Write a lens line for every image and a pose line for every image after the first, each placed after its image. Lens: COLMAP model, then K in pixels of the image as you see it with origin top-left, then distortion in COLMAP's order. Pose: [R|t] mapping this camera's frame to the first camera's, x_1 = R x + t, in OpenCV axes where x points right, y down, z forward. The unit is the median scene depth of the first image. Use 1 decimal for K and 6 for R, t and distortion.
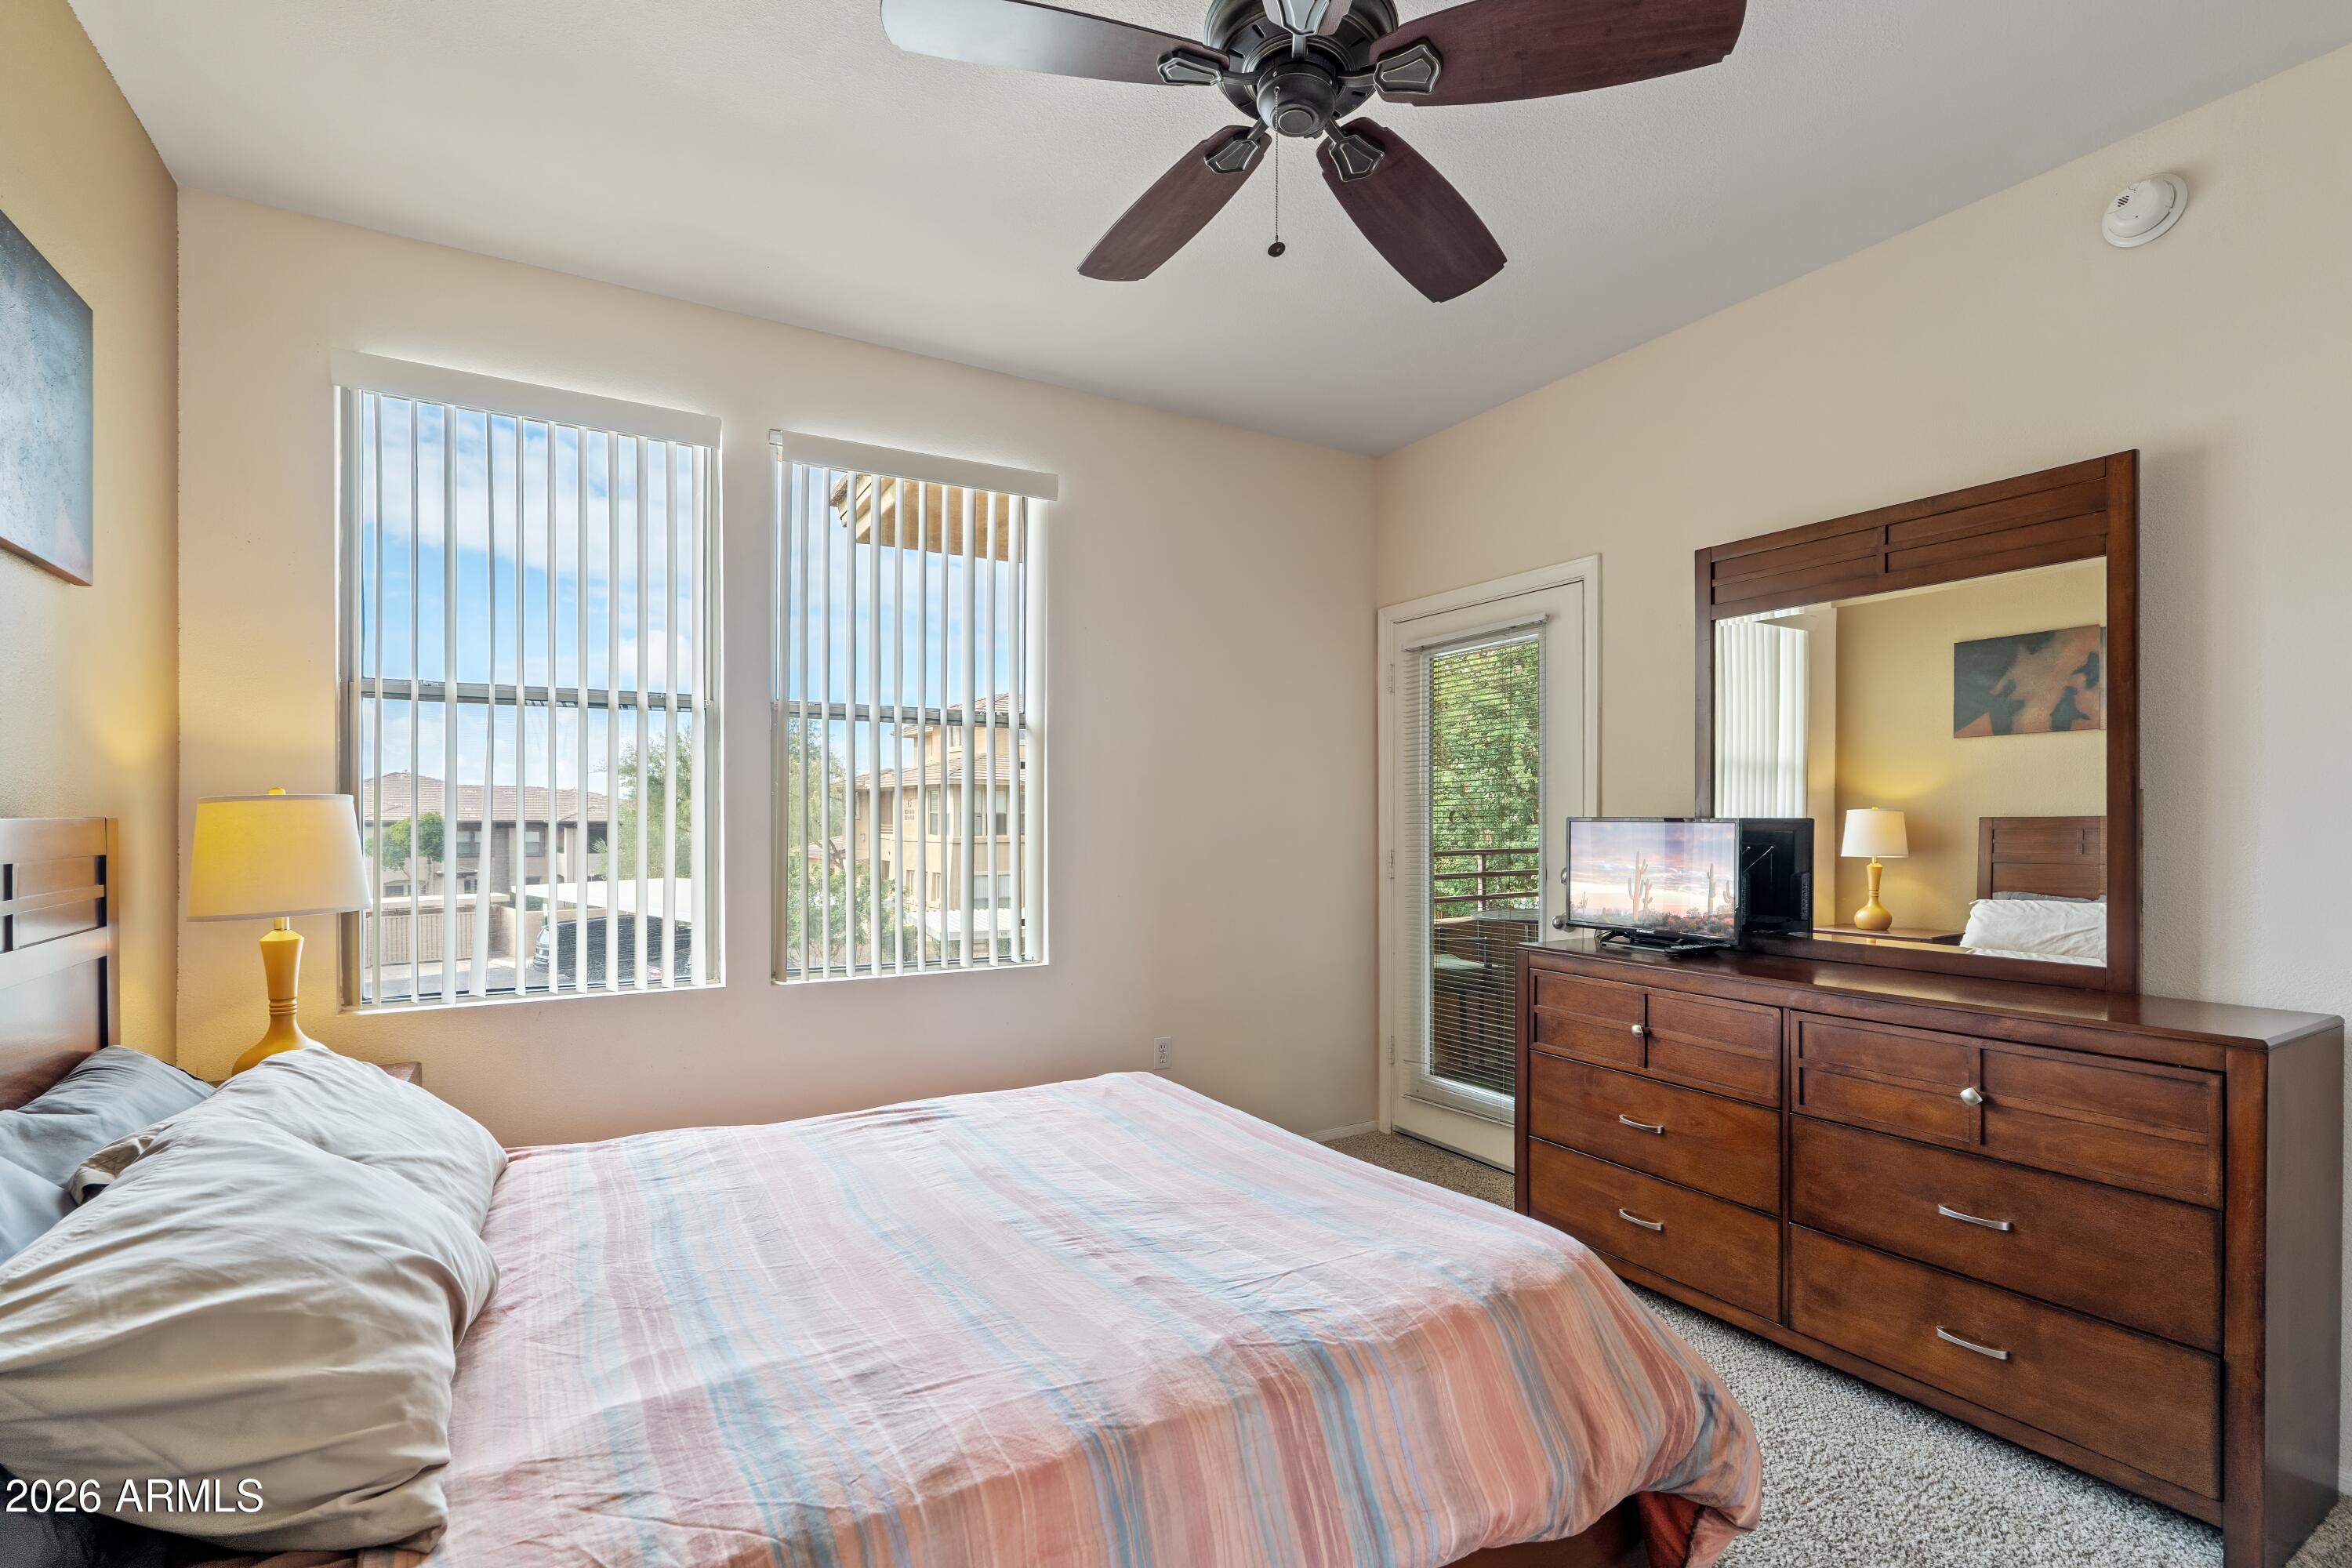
lens RADIAL K [[1054.6, 0, 1202.6], [0, 1054.6, 817.9], [0, 0, 1]] dist [-0.000718, 0.000231]
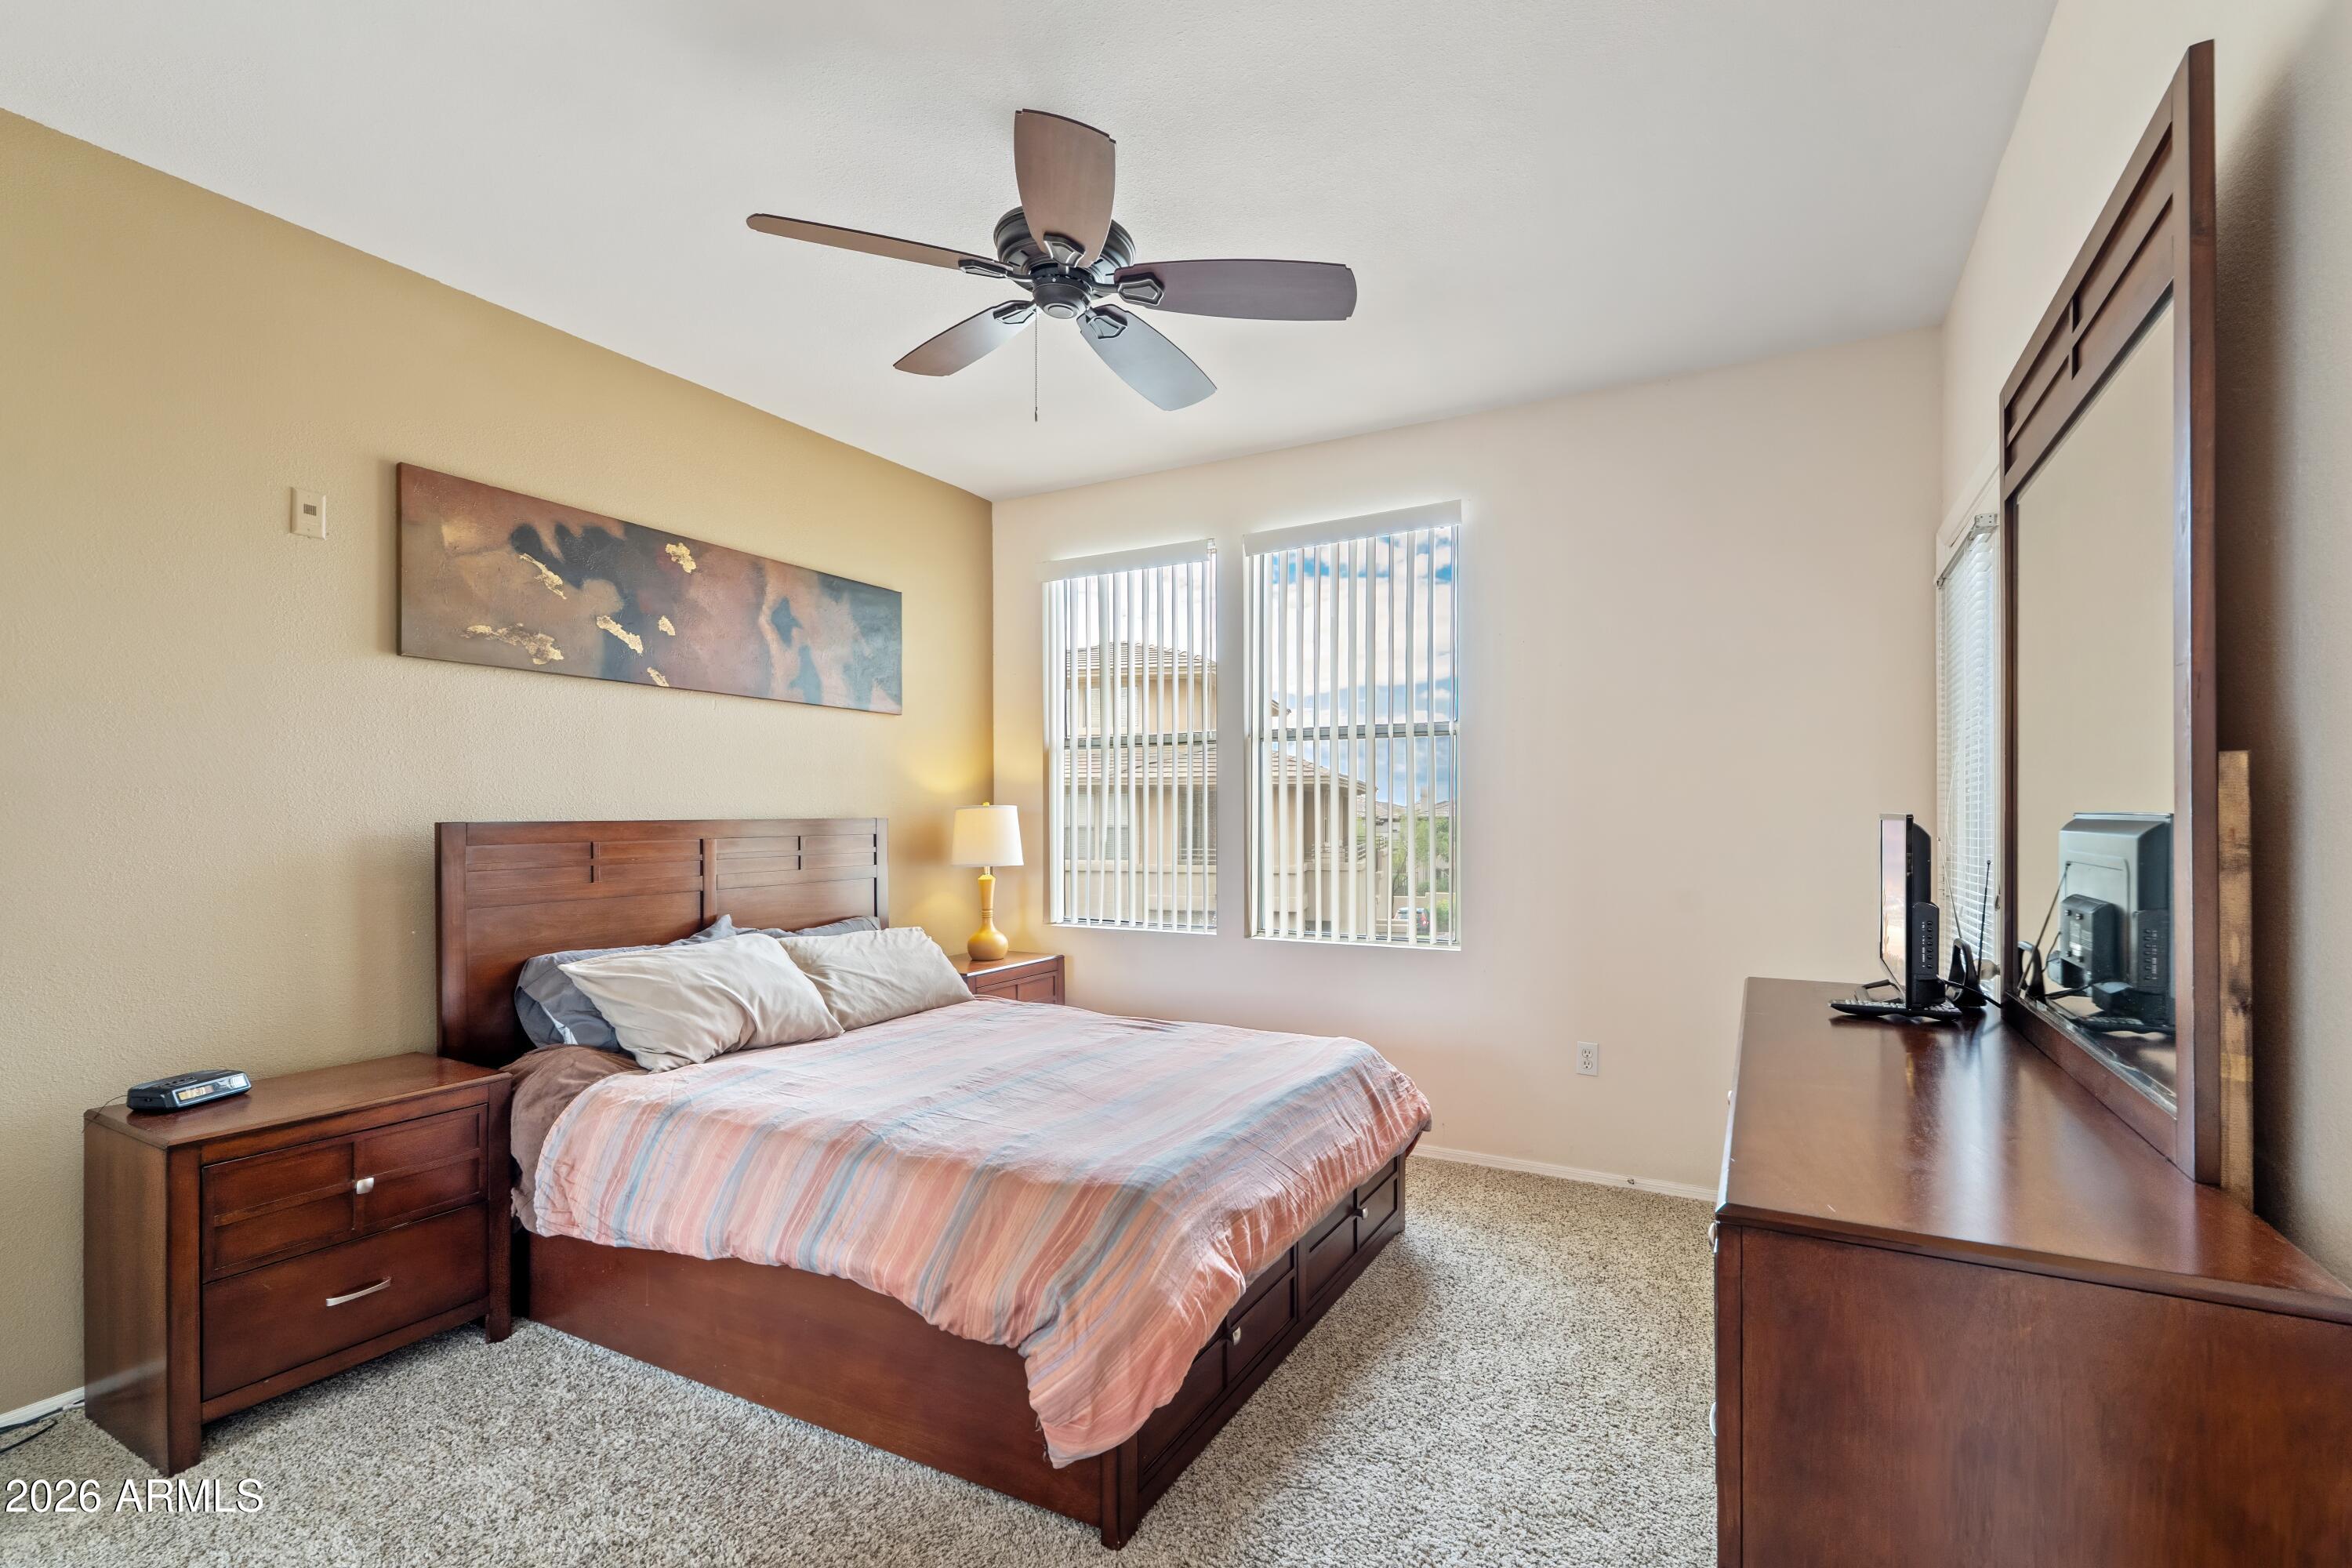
lens RADIAL K [[1054.6, 0, 1202.6], [0, 1054.6, 817.9], [0, 0, 1]] dist [-0.000718, 0.000231]
pose [[0.507620, 0.000799, -0.861581, 1.551630], [0.001674, 0.999997, 0.001914, -0.002787], [0.861579, -0.002414, 0.507617, 0.524500]]
